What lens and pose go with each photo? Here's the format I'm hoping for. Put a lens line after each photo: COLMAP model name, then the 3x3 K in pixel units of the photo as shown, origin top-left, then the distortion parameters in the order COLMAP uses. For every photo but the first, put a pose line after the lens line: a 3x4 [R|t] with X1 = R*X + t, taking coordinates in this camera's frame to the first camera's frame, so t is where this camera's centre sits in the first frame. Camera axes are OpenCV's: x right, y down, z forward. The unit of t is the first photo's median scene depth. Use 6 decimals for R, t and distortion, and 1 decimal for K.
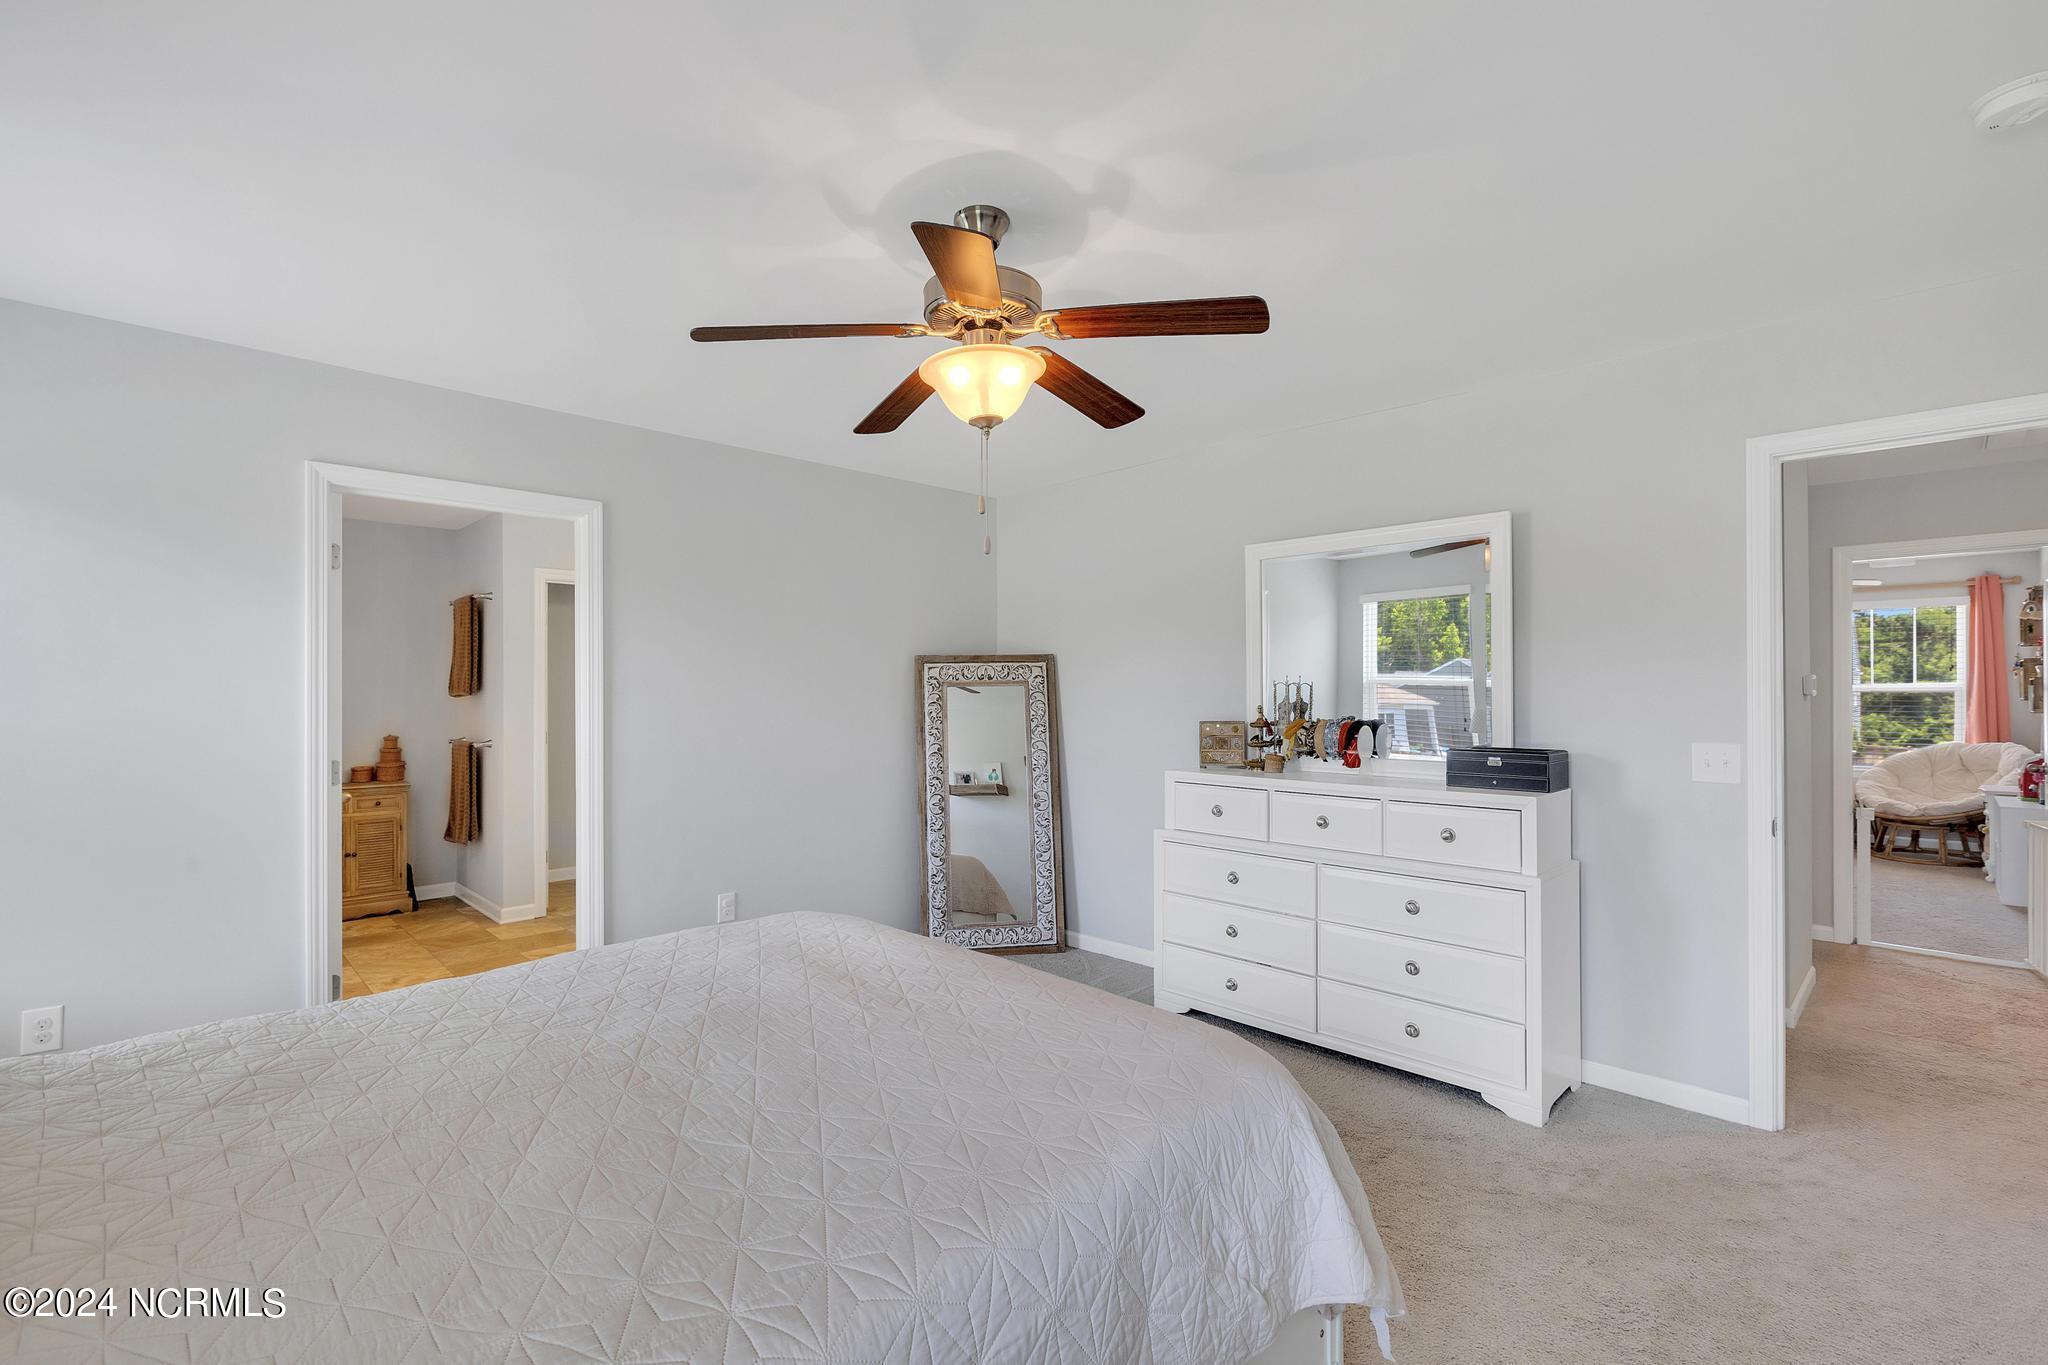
lens RADIAL K [[910.9, 0, 1016.9], [0, 910.9, 684.4], [0, 0, 1]] dist [0.001873, -0.001641]
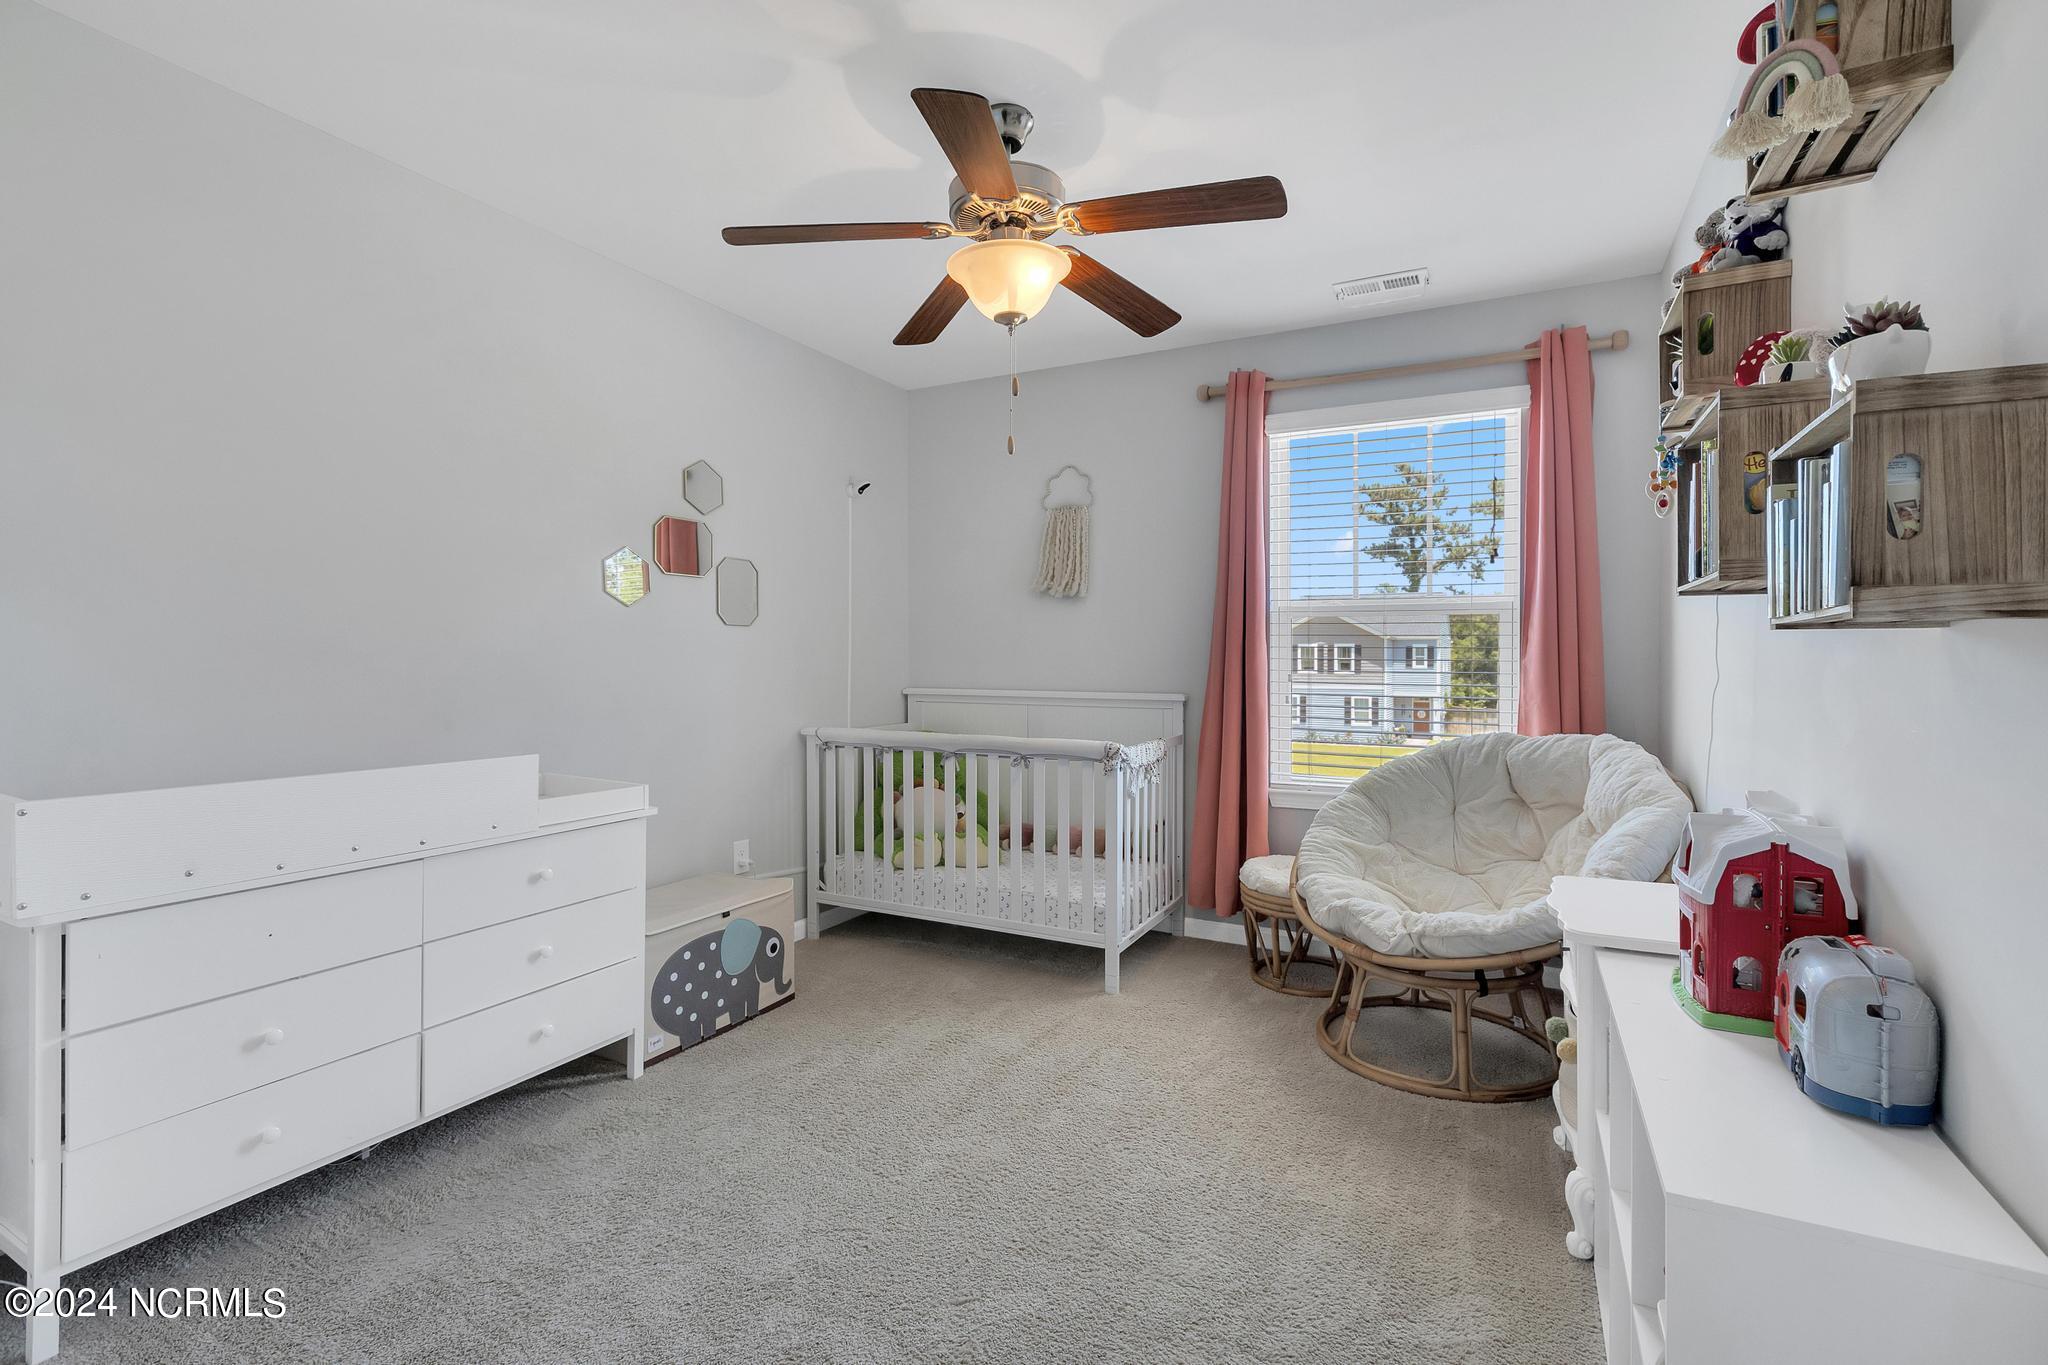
lens RADIAL K [[910.9, 0, 1020.1], [0, 910.9, 661.6], [0, 0, 1]] dist [0.001873, -0.001641]
pose [[0.955774, -0.000458, 0.294100, 0.594907], [-0.001861, 0.999969, 0.007605, 0.024006], [-0.294095, -0.007816, 0.955744, 0.567870]]
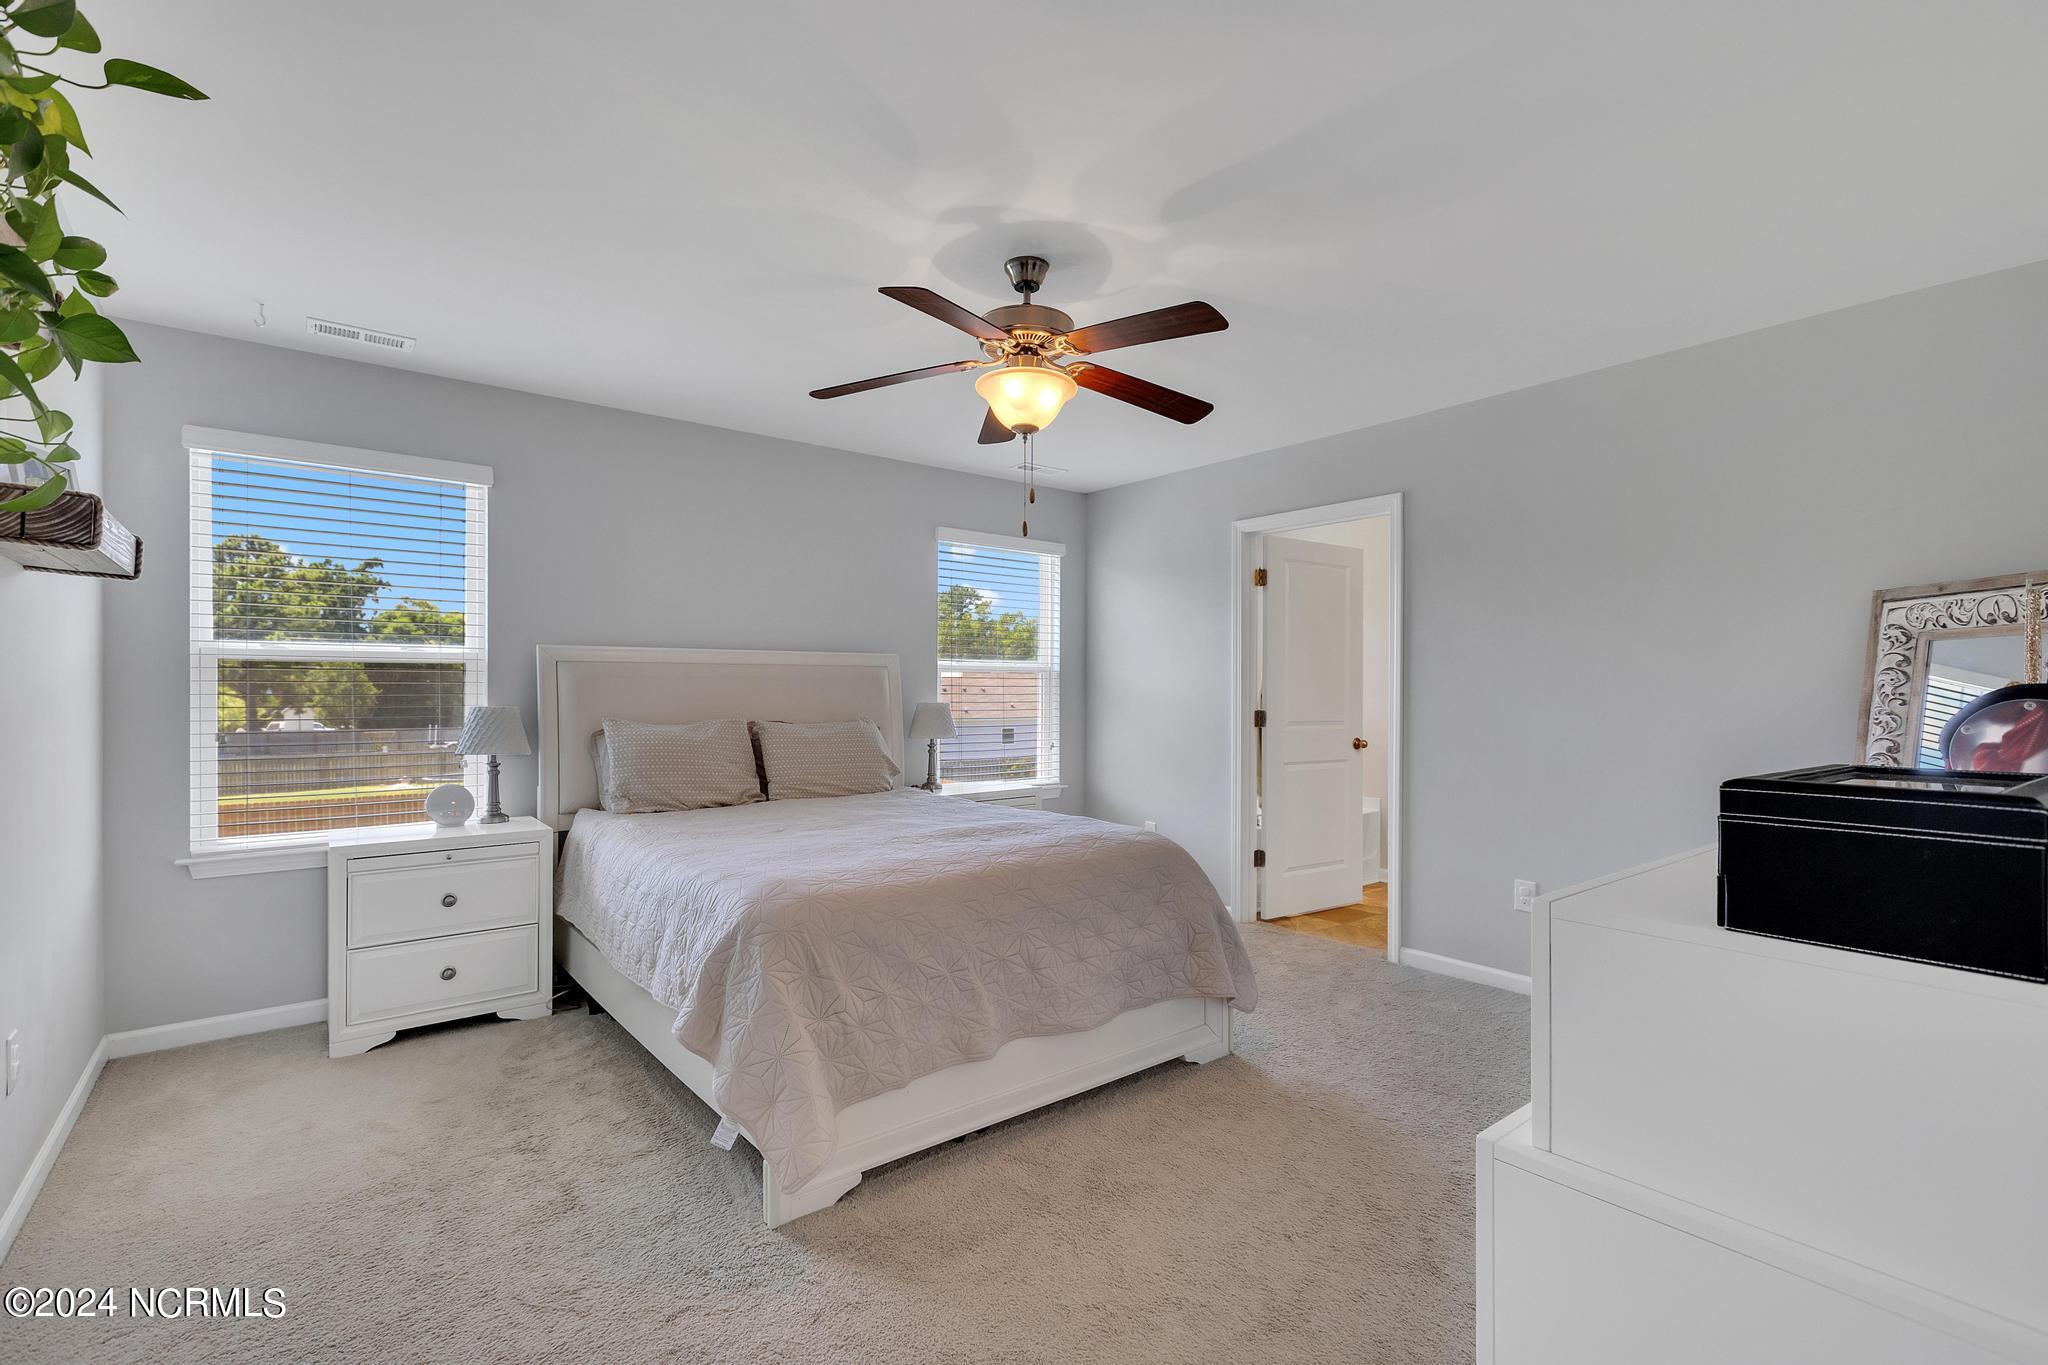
lens RADIAL K [[910.9, 0, 1023.6], [0, 910.9, 685.0], [0, 0, 1]] dist [0.001873, -0.001641]
pose [[-0.103984, 0.004374, -0.994569, 1.290250], [0.005006, 0.999980, 0.003874, 0.060160], [0.994566, -0.004576, -0.104004, 1.209764]]
